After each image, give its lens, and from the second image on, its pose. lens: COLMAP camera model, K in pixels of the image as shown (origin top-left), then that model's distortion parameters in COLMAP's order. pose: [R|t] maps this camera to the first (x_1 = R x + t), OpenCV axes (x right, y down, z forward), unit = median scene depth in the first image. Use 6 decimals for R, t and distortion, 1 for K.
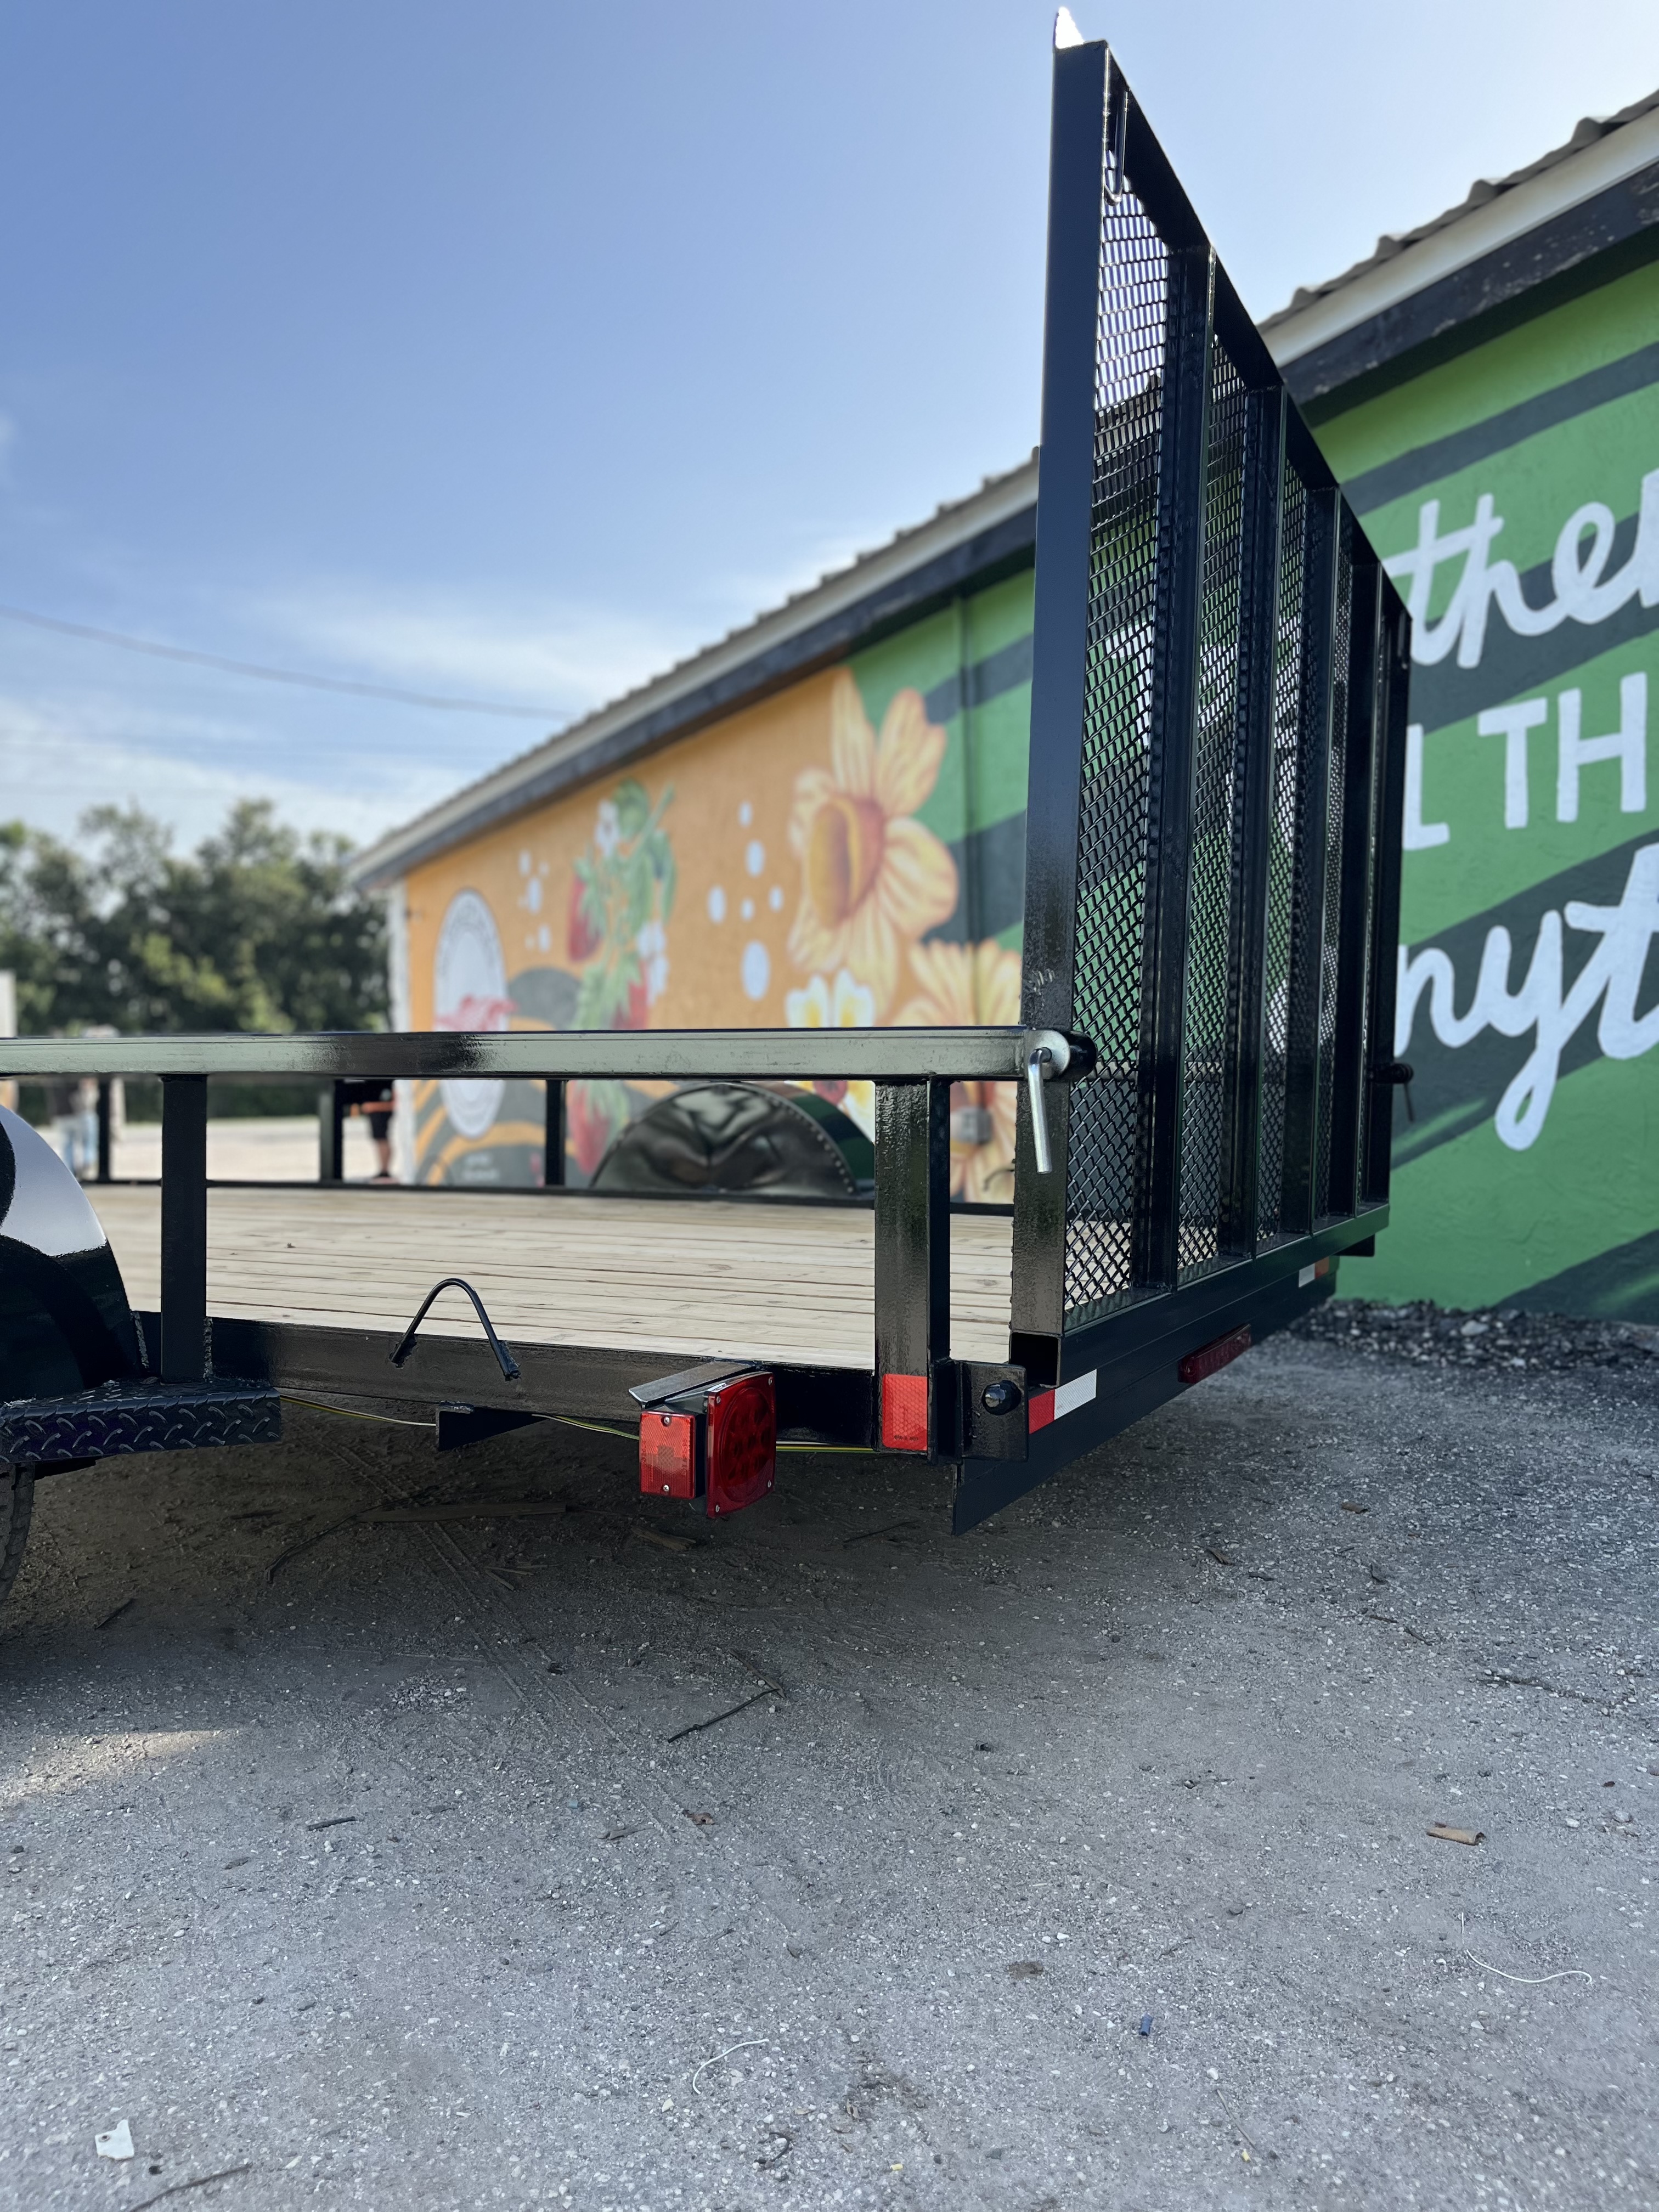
lens RADIAL K [[1664.8, 0, 840.4], [0, 1664.8, 1104.9], [0, 0, 1]] dist [0.054478, -0.078192]
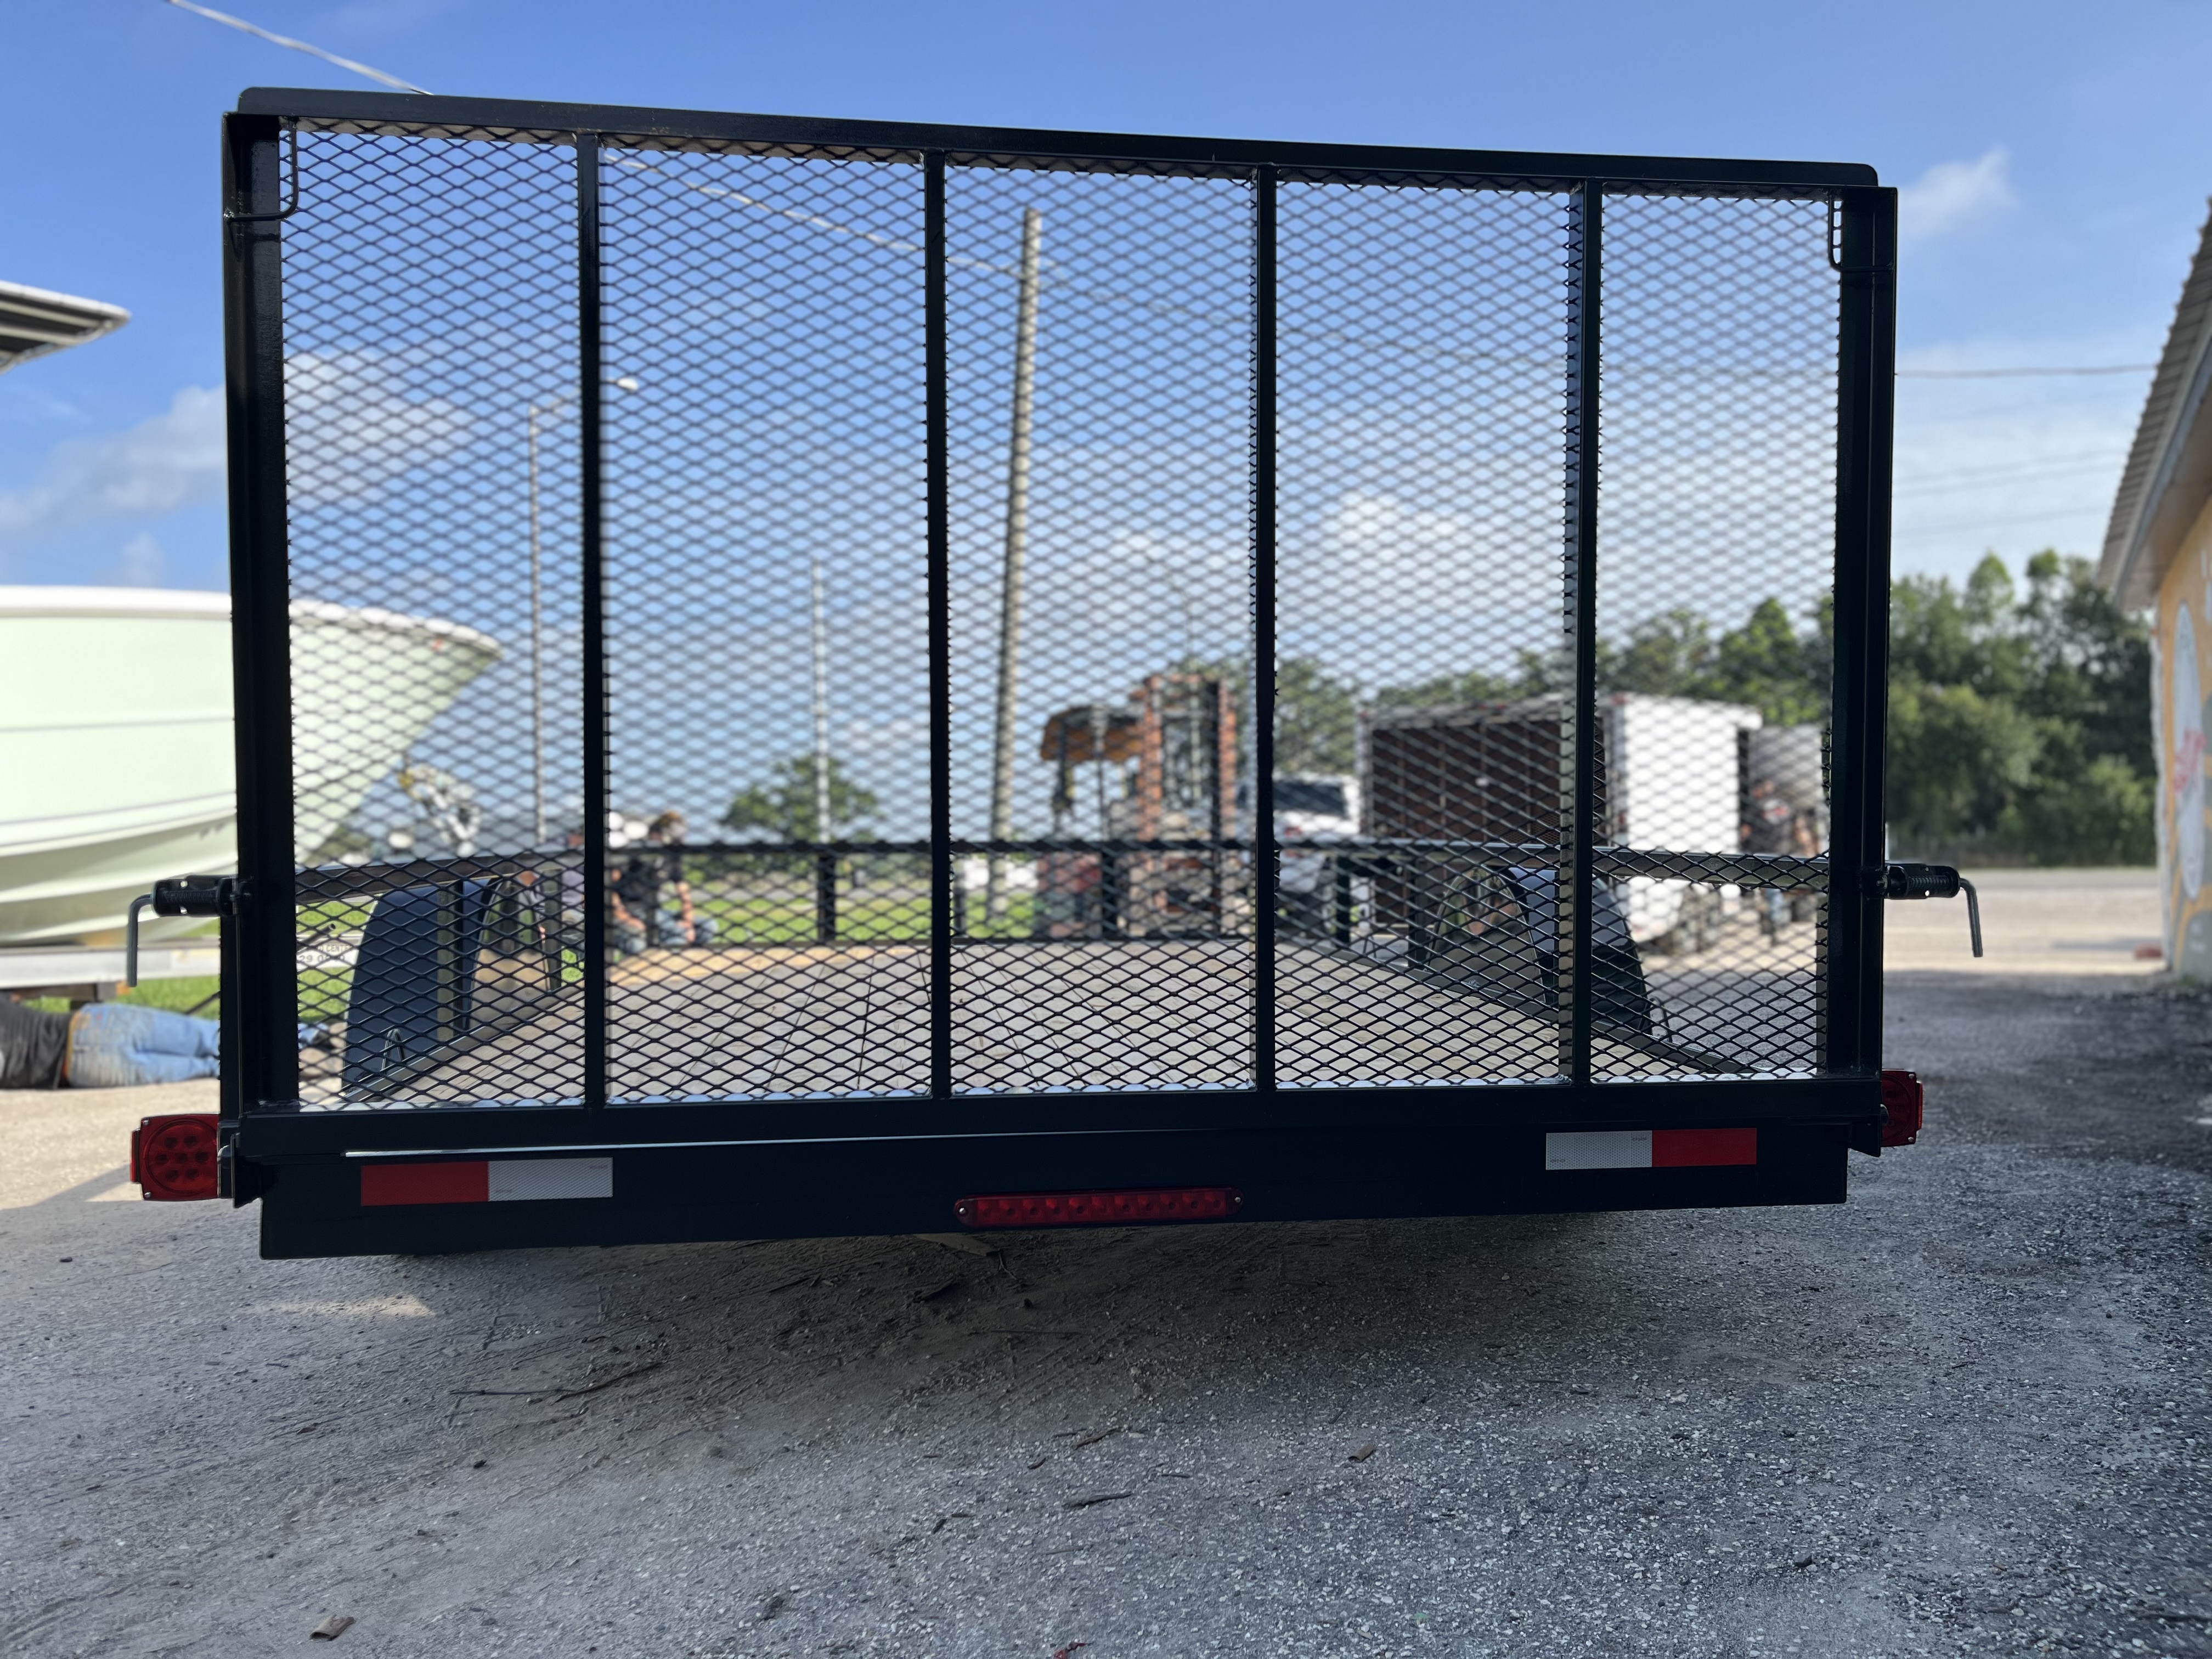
lens RADIAL K [[1664.8, 0, 1106.0], [0, 1664.8, 829.5], [0, 0, 1]] dist [0.054478, -0.078192]
pose [[0.536263, -0.008582, -0.844008, 0.957104], [0.003031, 0.999961, -0.008243, -0.042598], [0.844046, 0.001862, 0.536268, 0.521361]]
